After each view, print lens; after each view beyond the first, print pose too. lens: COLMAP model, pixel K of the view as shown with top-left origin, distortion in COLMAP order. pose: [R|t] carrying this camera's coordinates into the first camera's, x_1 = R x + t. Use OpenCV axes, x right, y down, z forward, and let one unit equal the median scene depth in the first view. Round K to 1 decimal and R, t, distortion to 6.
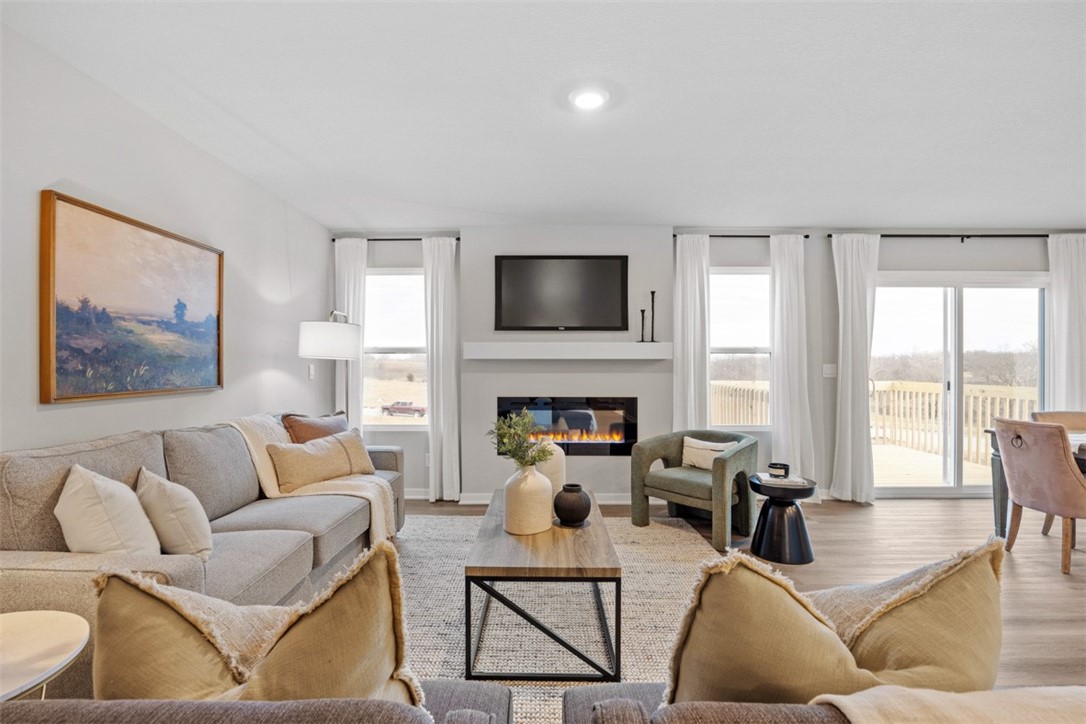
lens RADIAL K [[519.0, 0, 543.0], [0, 519.0, 362.0], [0, 0, 1]] dist [0.000514, 0.000010]
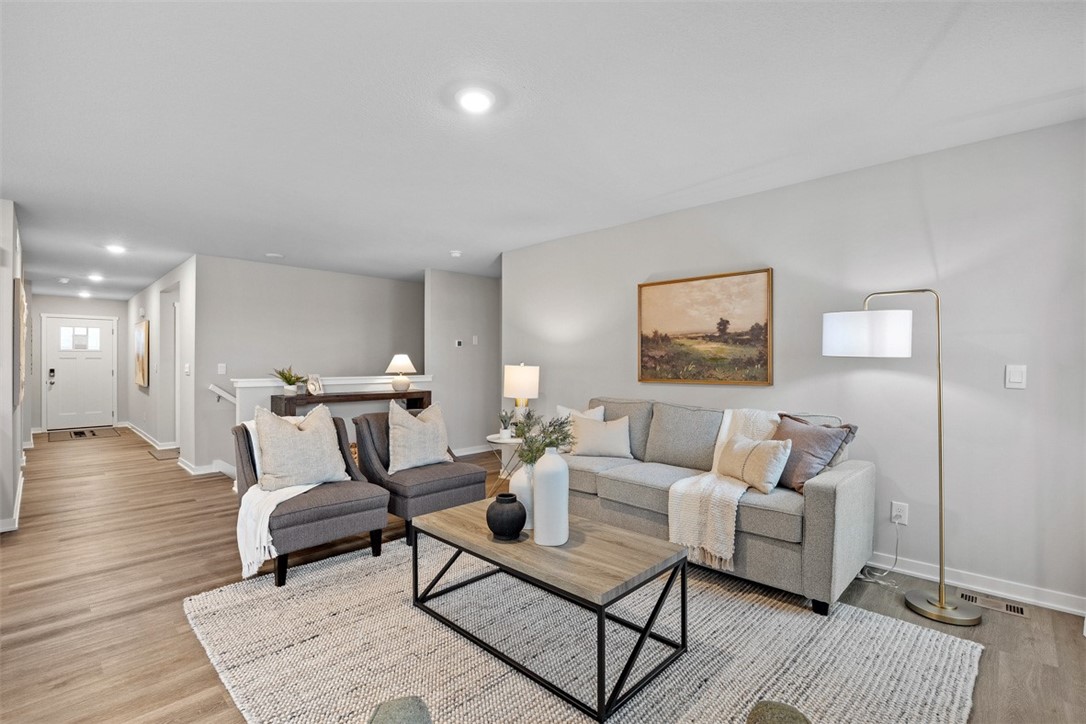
lens RADIAL K [[494.0, 0, 543.0], [0, 494.0, 362.0], [0, 0, 1]] dist [-0.002852, -0.000263]
pose [[-0.690972, 0.000666, -0.722881, 0.619532], [0.004620, 0.999983, -0.003495, 0.001482], [0.722866, -0.005754, -0.690964, 1.592320]]
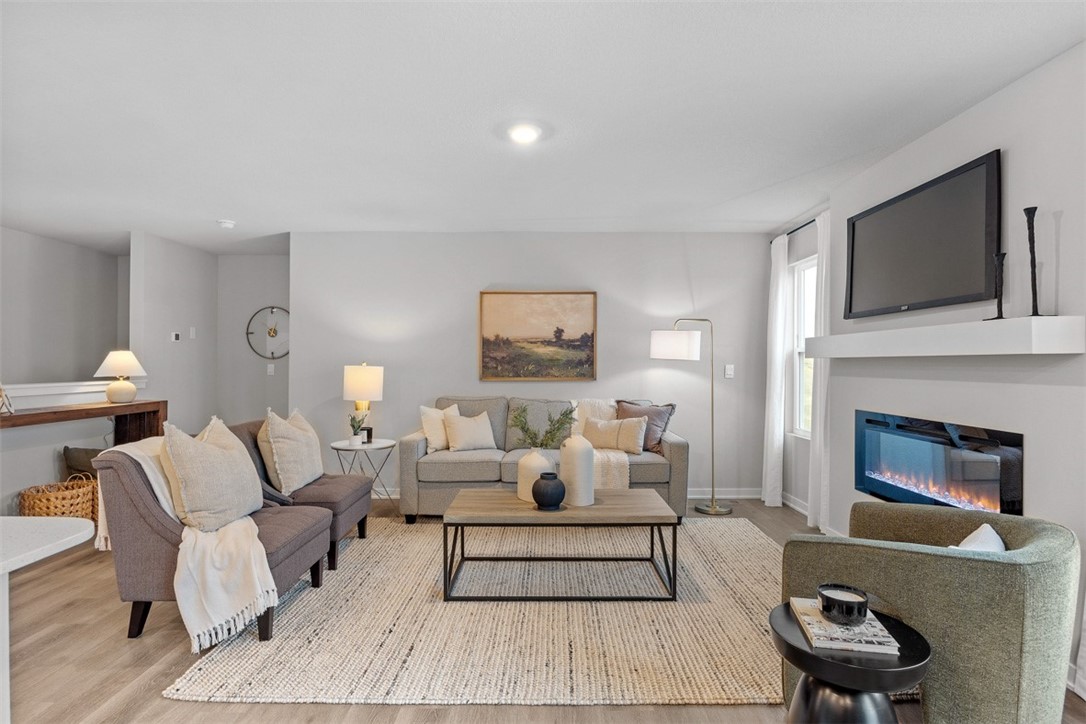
lens RADIAL K [[549.6, 0, 543.0], [0, 549.6, 362.0], [0, 0, 1]] dist [-0.001724, -0.000097]
pose [[0.005412, -0.001342, -0.999984, 1.172491], [0.003036, 0.999995, -0.001325, -0.000696], [0.999981, -0.003028, 0.005416, 0.946969]]
